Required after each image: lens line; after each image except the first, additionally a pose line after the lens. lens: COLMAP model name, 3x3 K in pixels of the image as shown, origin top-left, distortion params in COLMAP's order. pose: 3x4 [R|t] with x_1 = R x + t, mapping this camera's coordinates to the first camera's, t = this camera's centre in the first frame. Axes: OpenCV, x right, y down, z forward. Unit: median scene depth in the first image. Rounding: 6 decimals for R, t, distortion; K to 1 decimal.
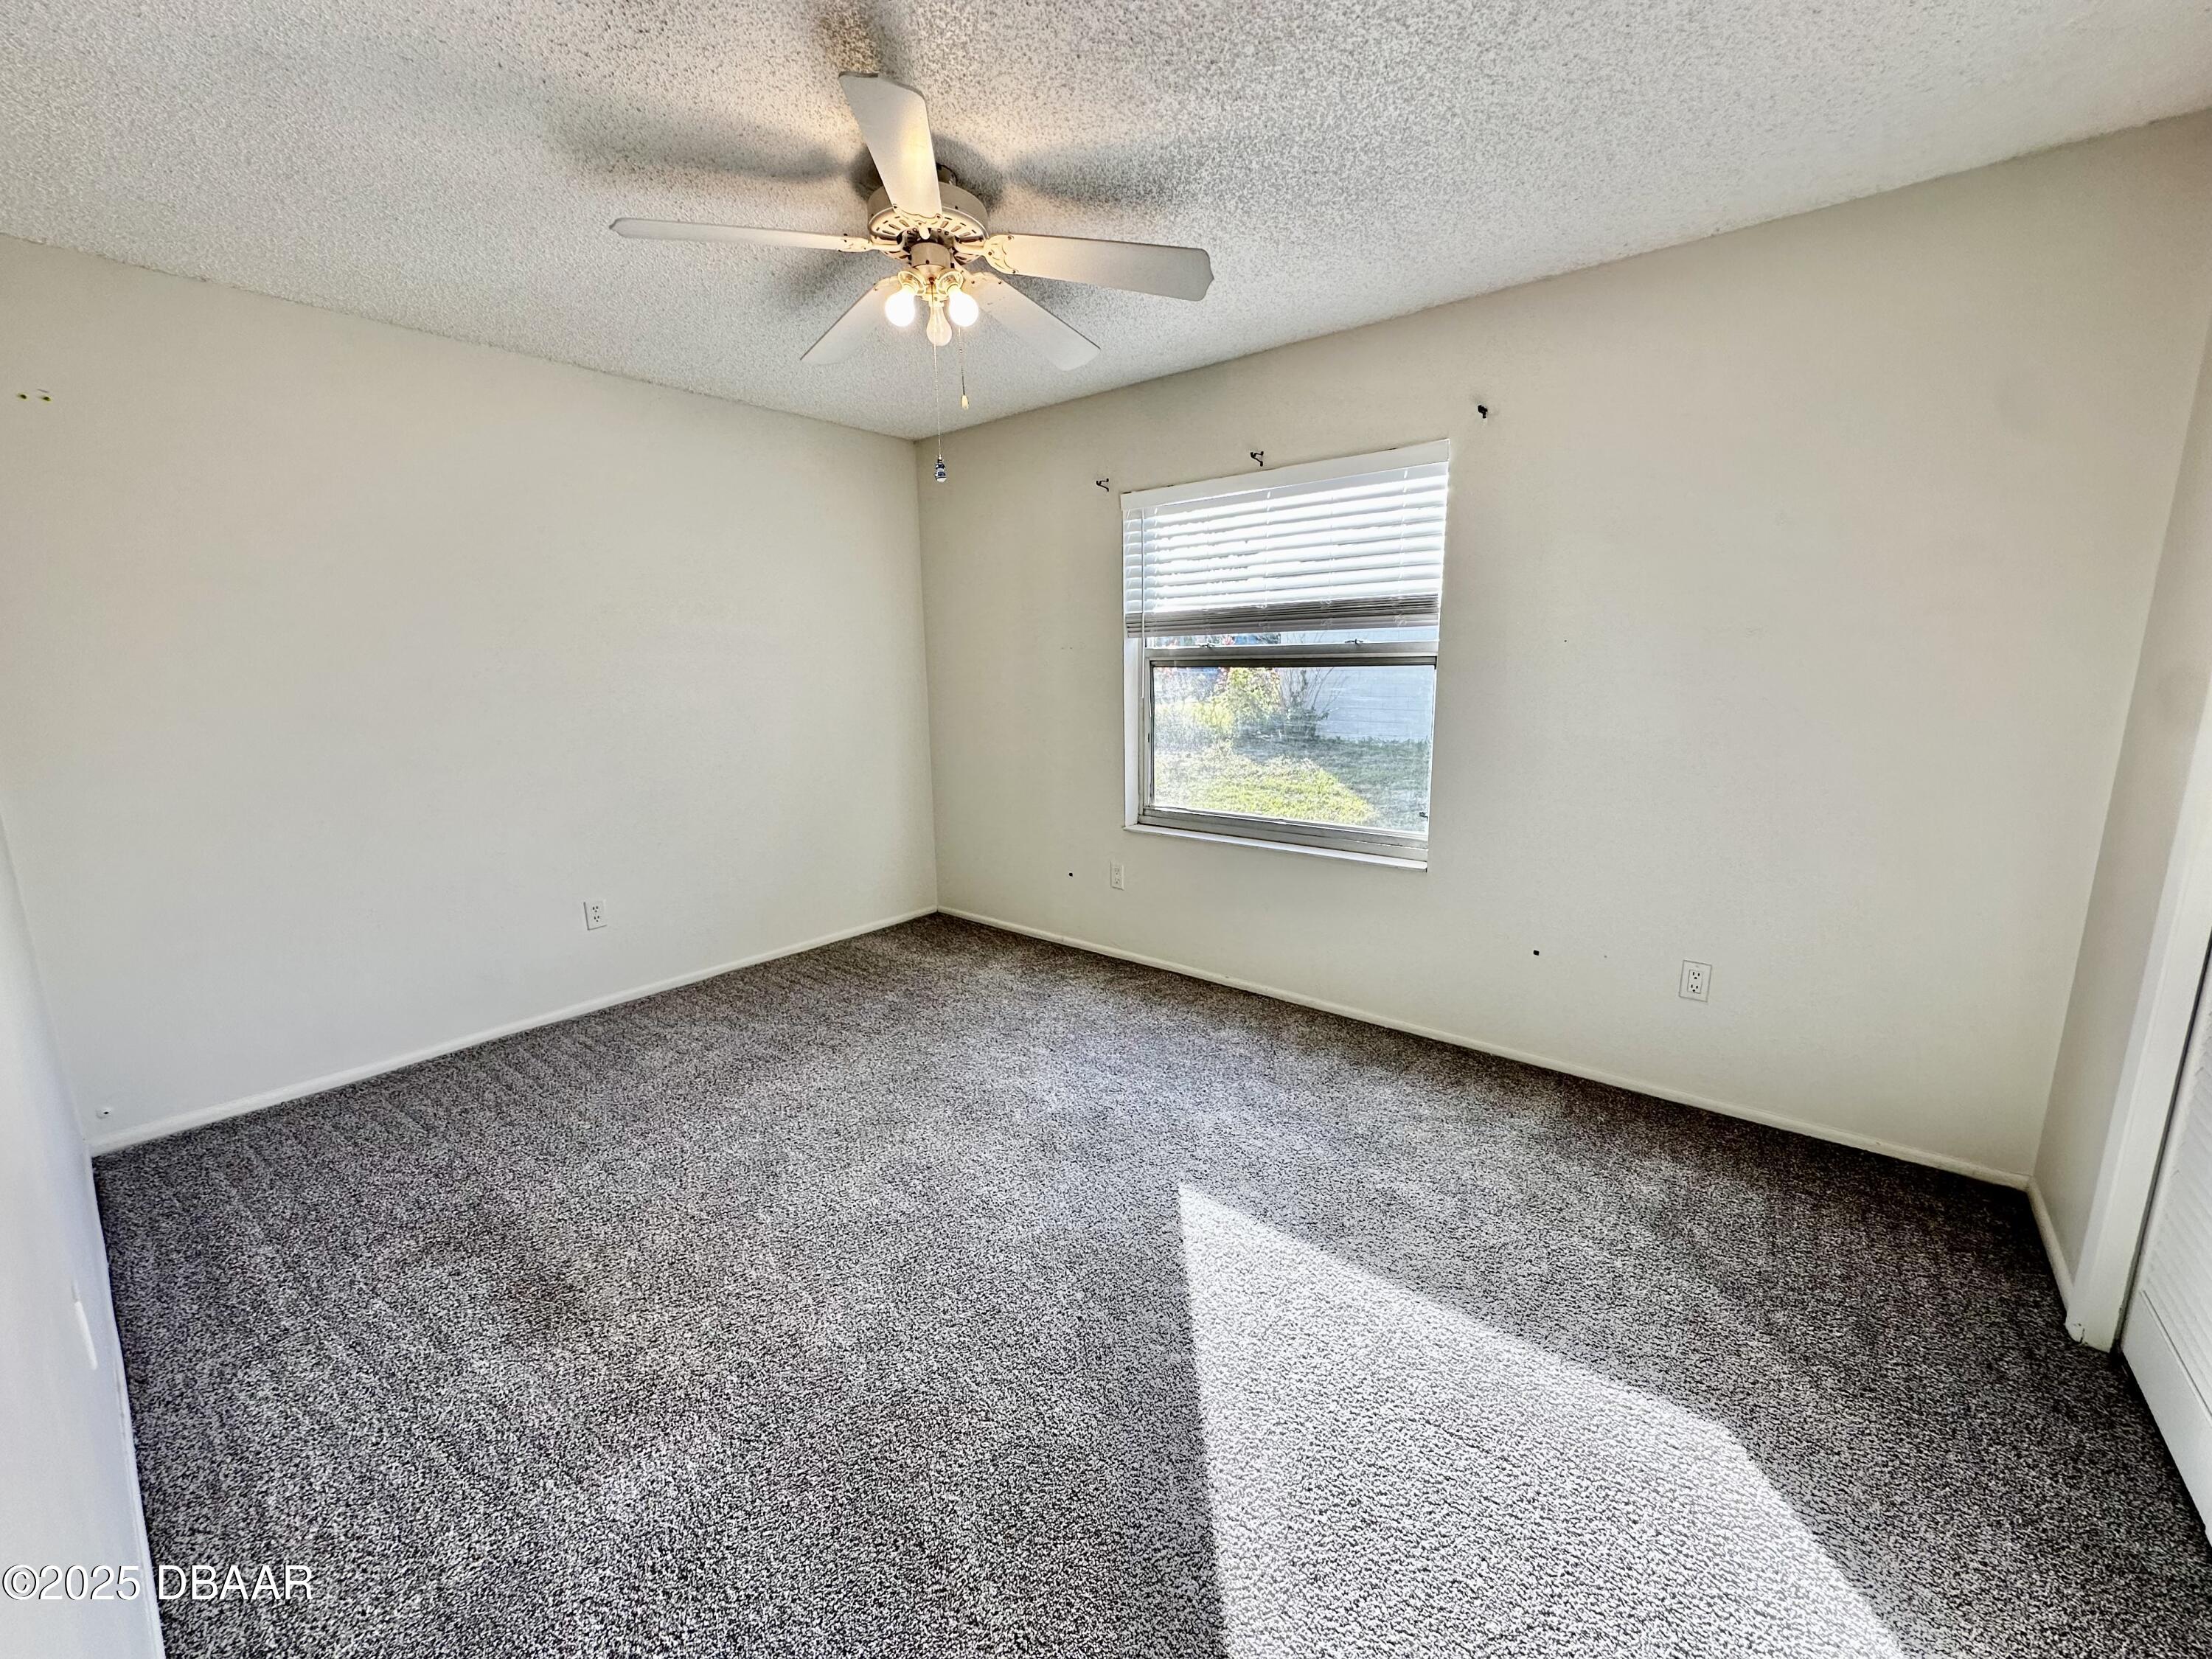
lens RADIAL K [[882.9, 0, 1107.2], [0, 882.9, 830.9], [0, 0, 1]] dist [-0.004382, 0.000698]
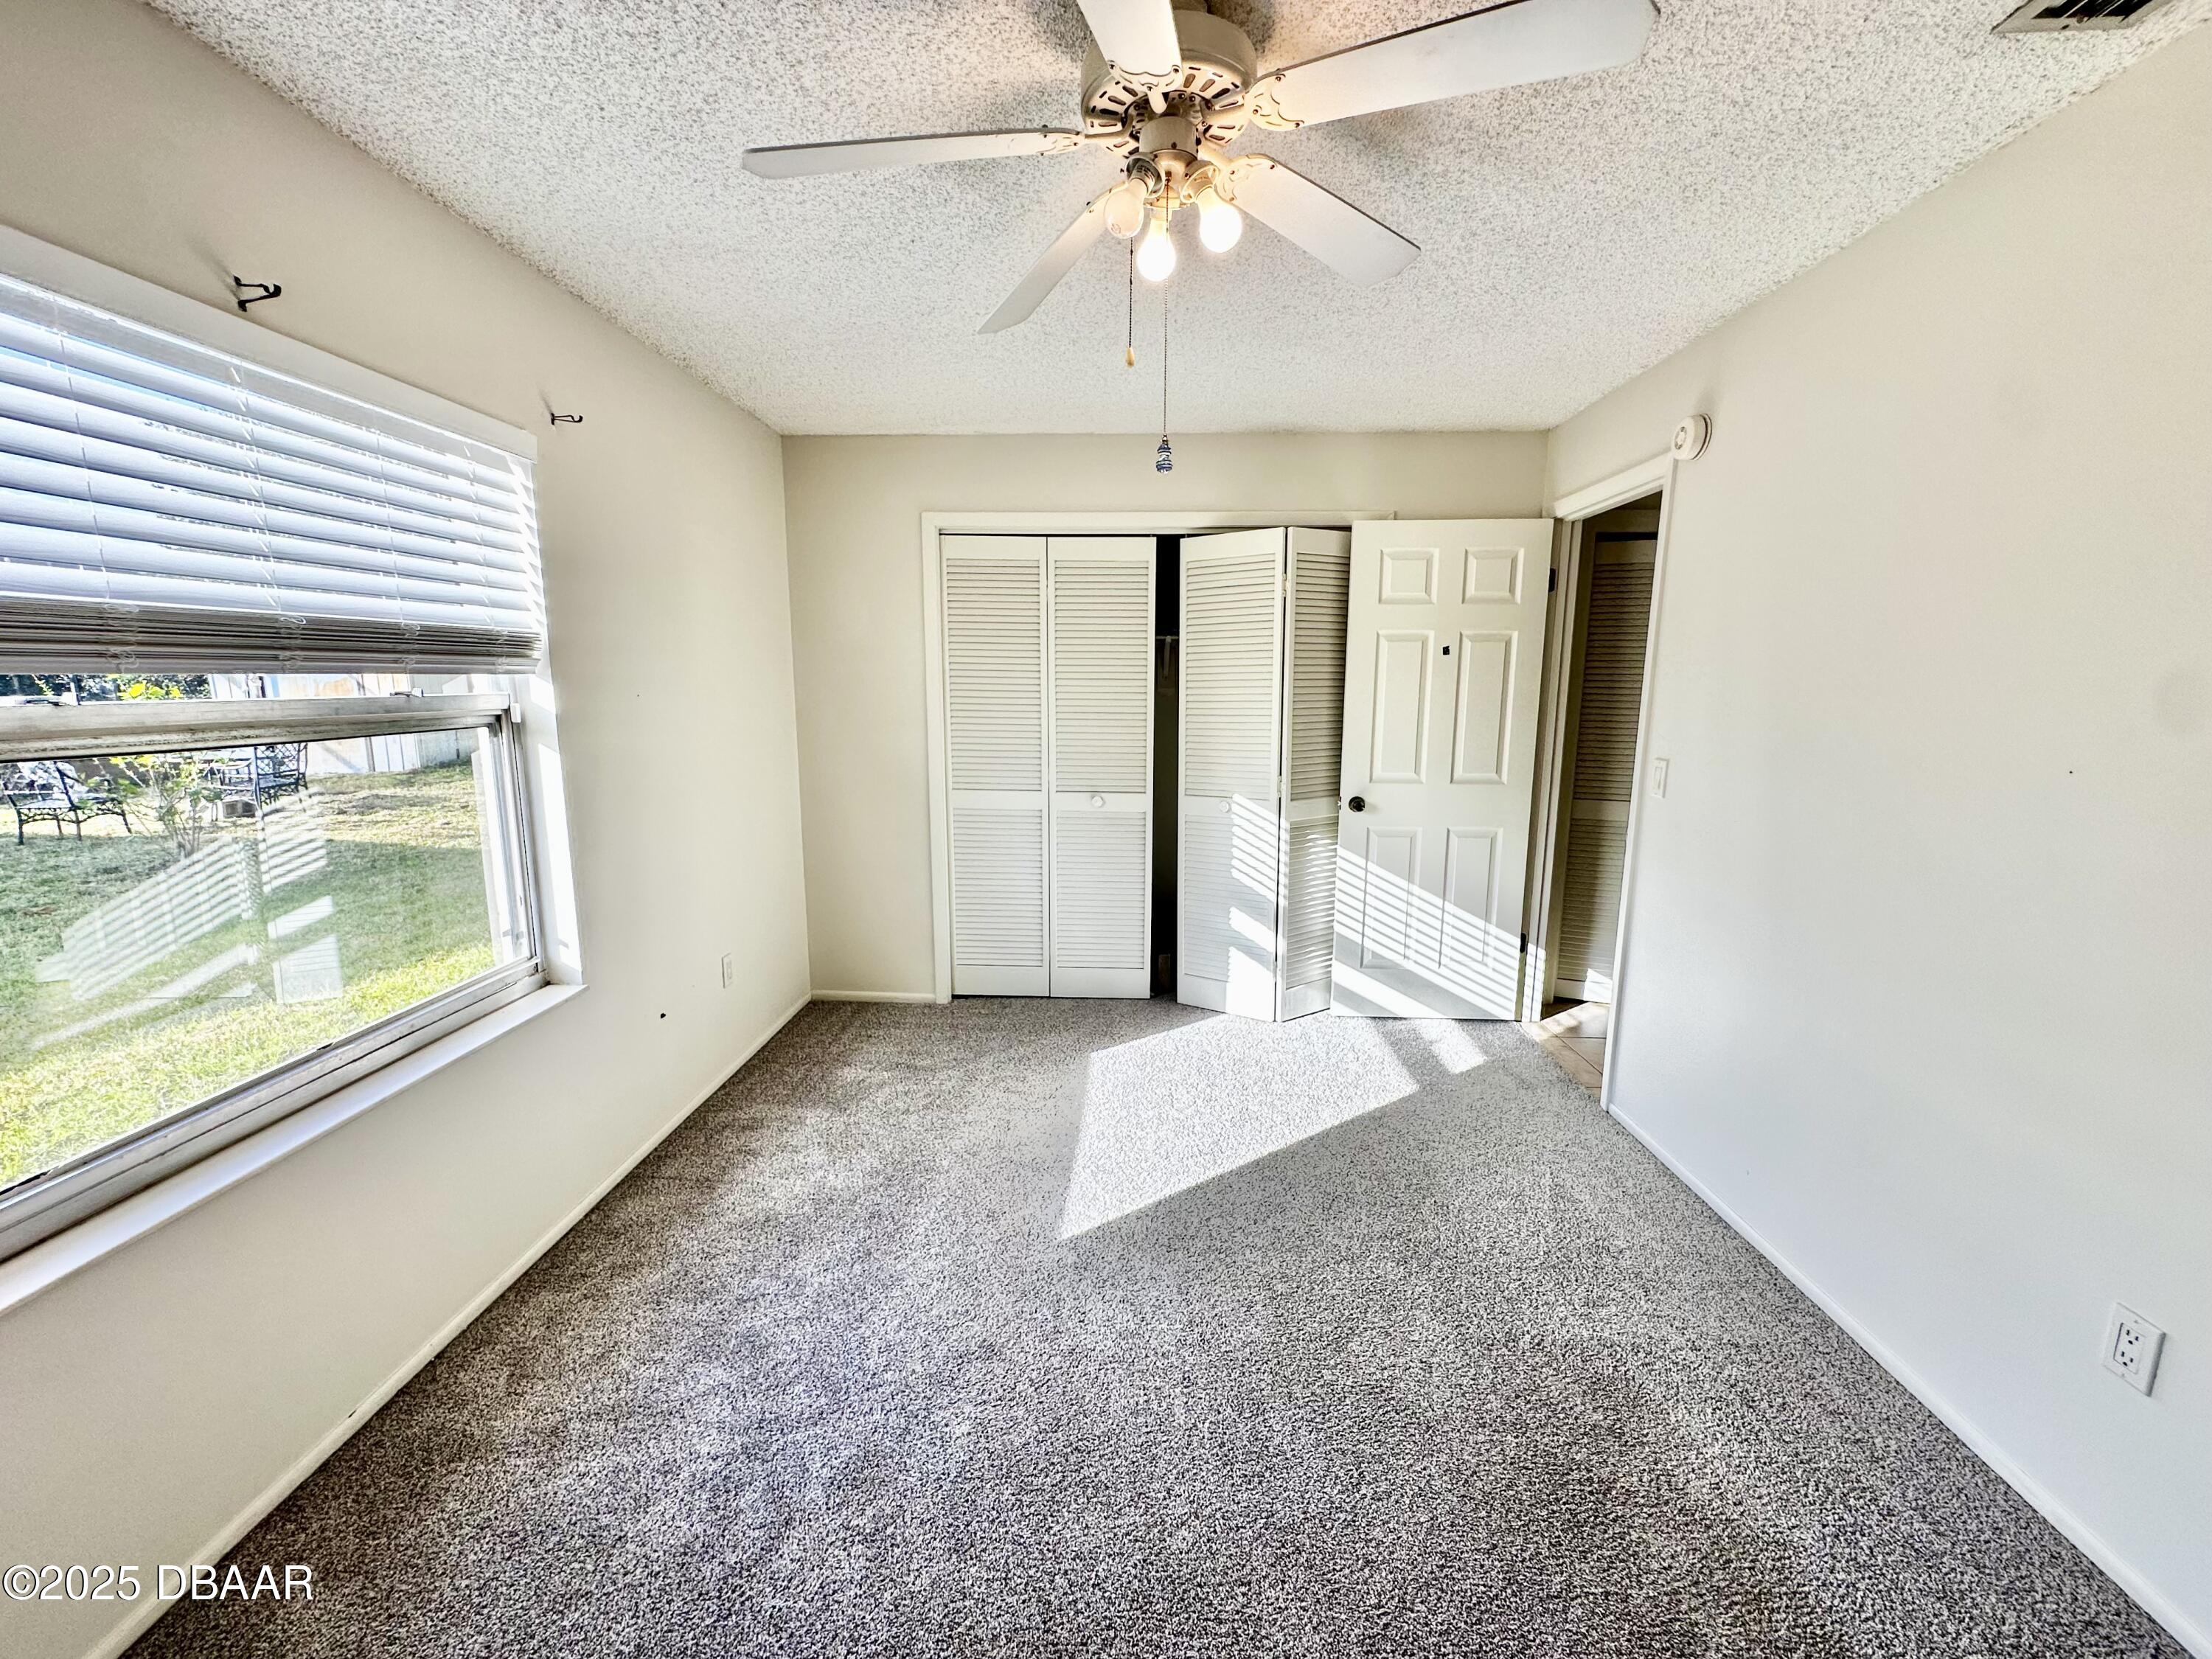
lens RADIAL K [[882.9, 0, 1107.2], [0, 882.9, 830.9], [0, 0, 1]] dist [-0.004382, 0.000698]
pose [[-0.596421, -0.126645, 0.792617, -0.470041], [0.154496, 0.950897, 0.268189, -0.205625], [-0.787663, 0.282409, -0.547570, 0.943153]]
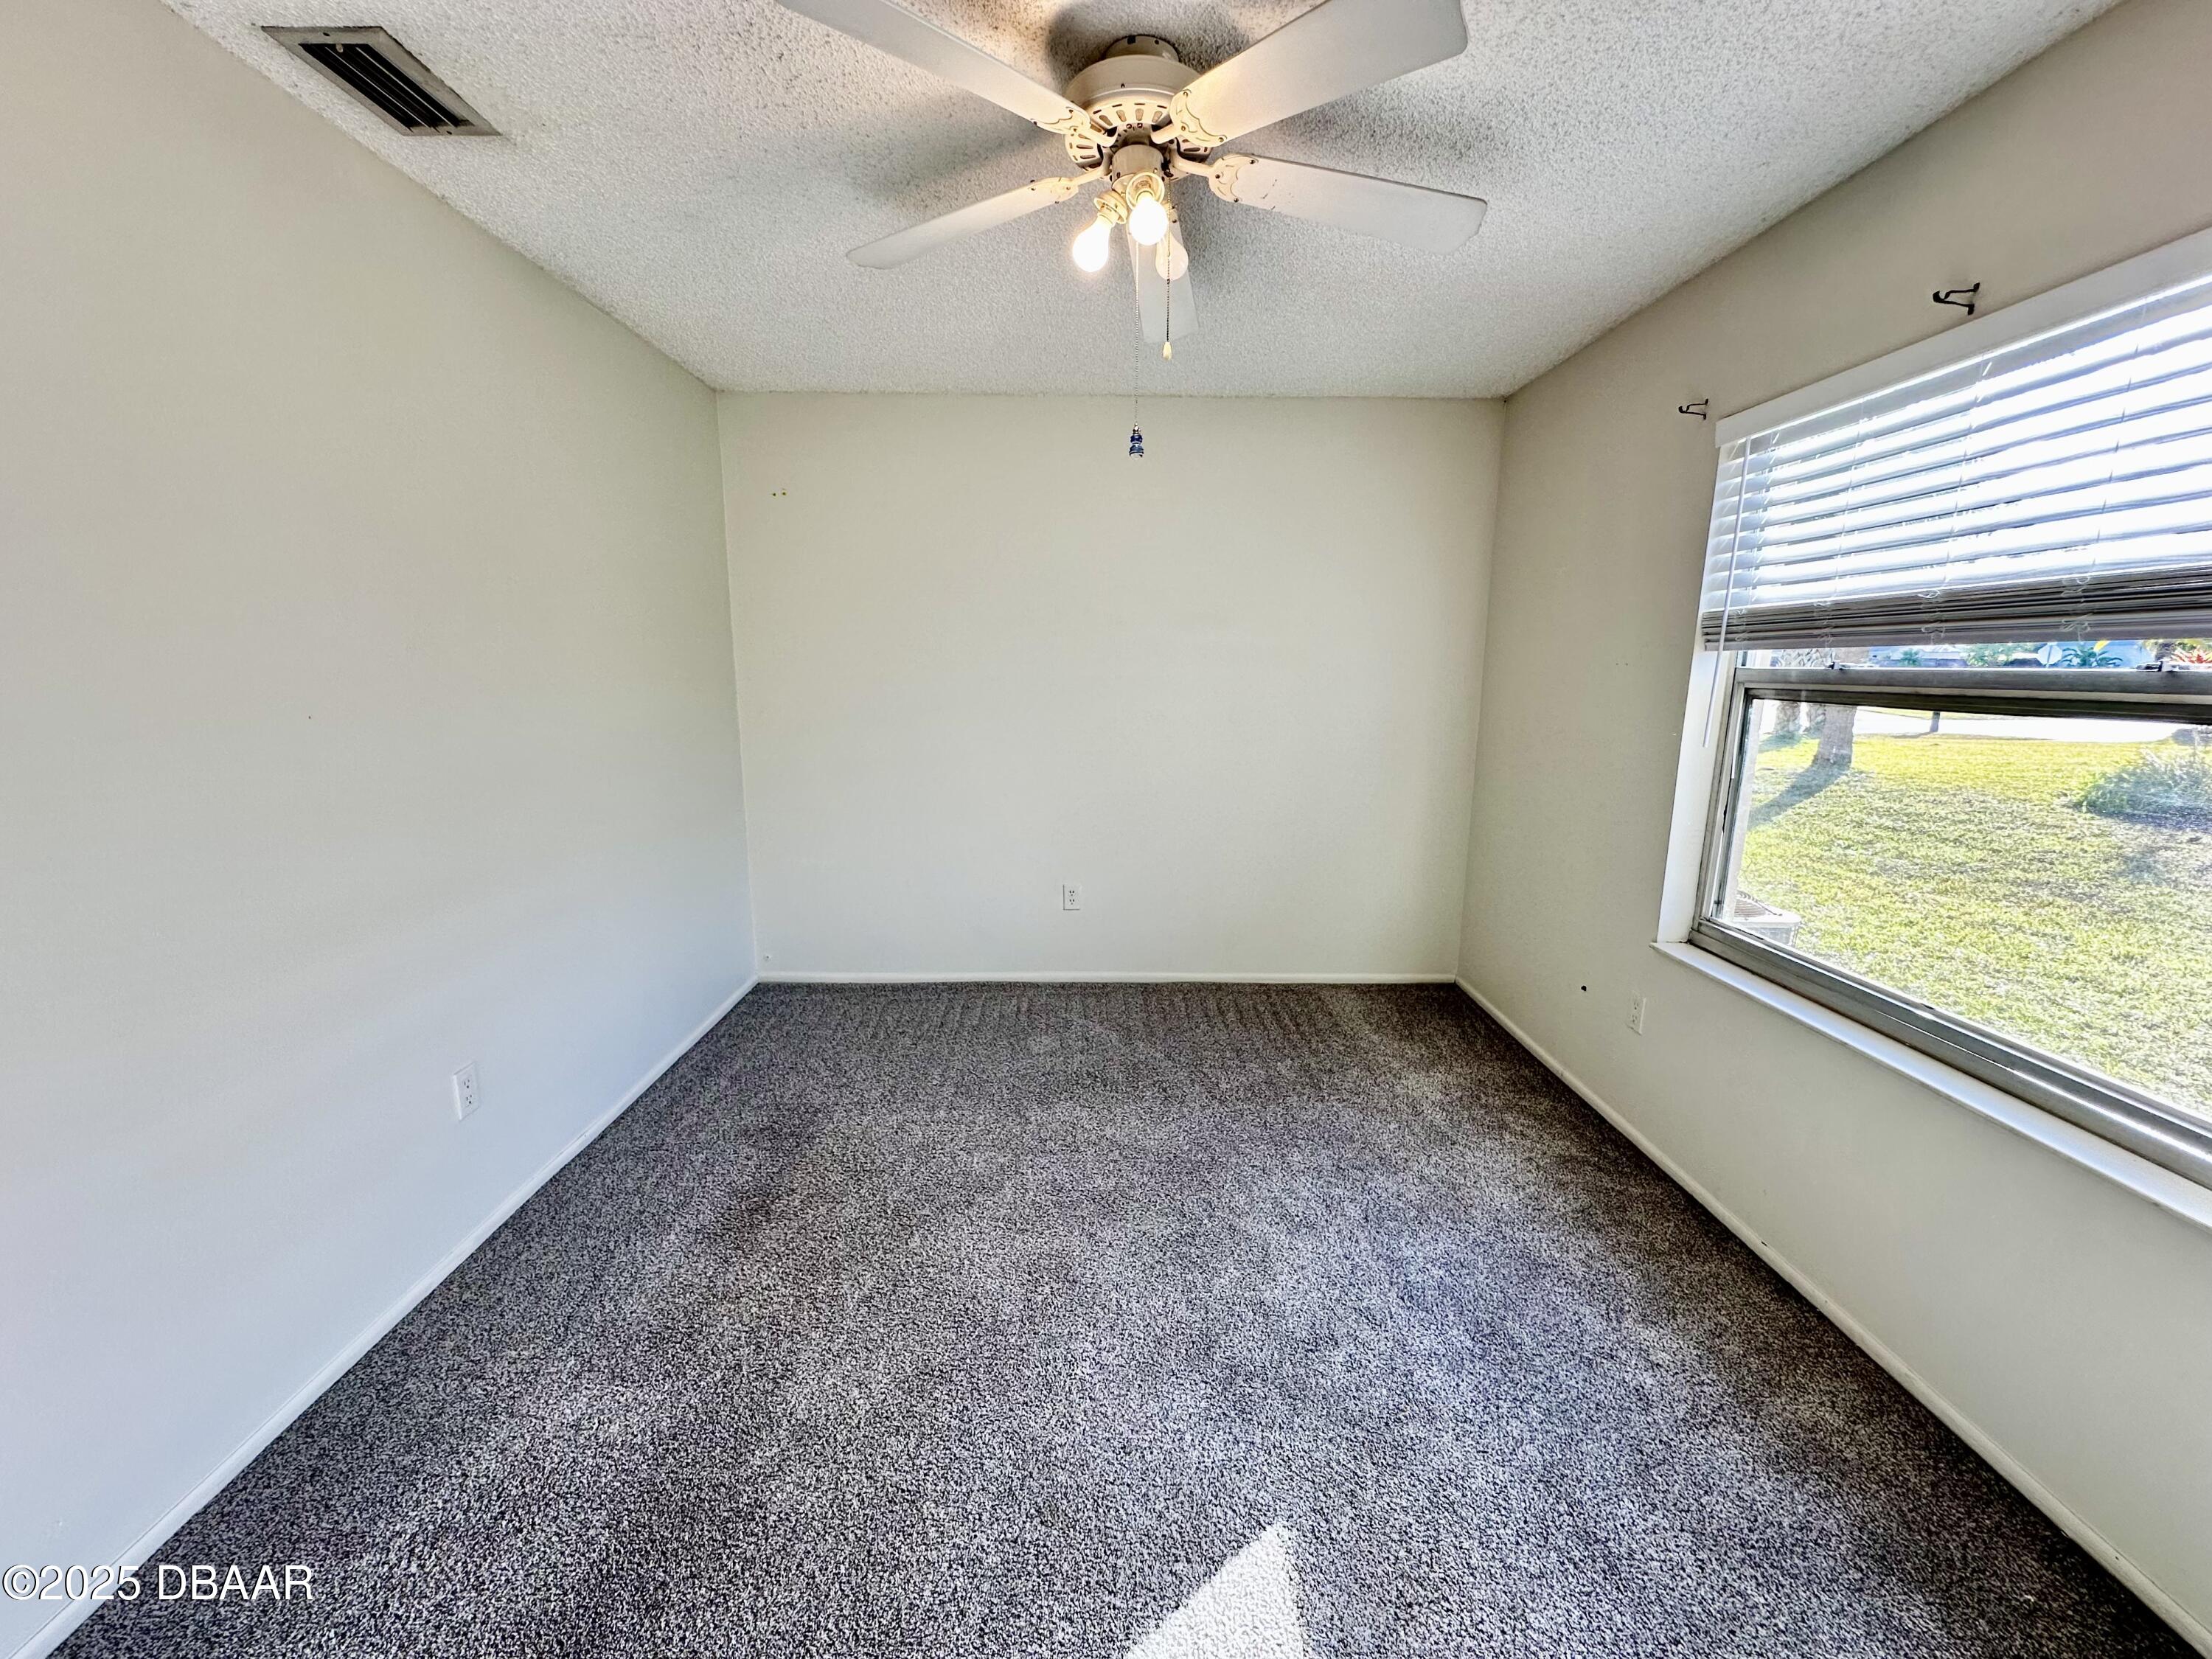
lens RADIAL K [[882.9, 0, 1107.2], [0, 882.9, 830.9], [0, 0, 1]] dist [-0.004382, 0.000698]
pose [[0.640235, 0.161594, -0.750990, 0.274441], [-0.160690, 0.984168, 0.074777, -0.080217], [0.751184, 0.072802, 0.656066, 0.312884]]
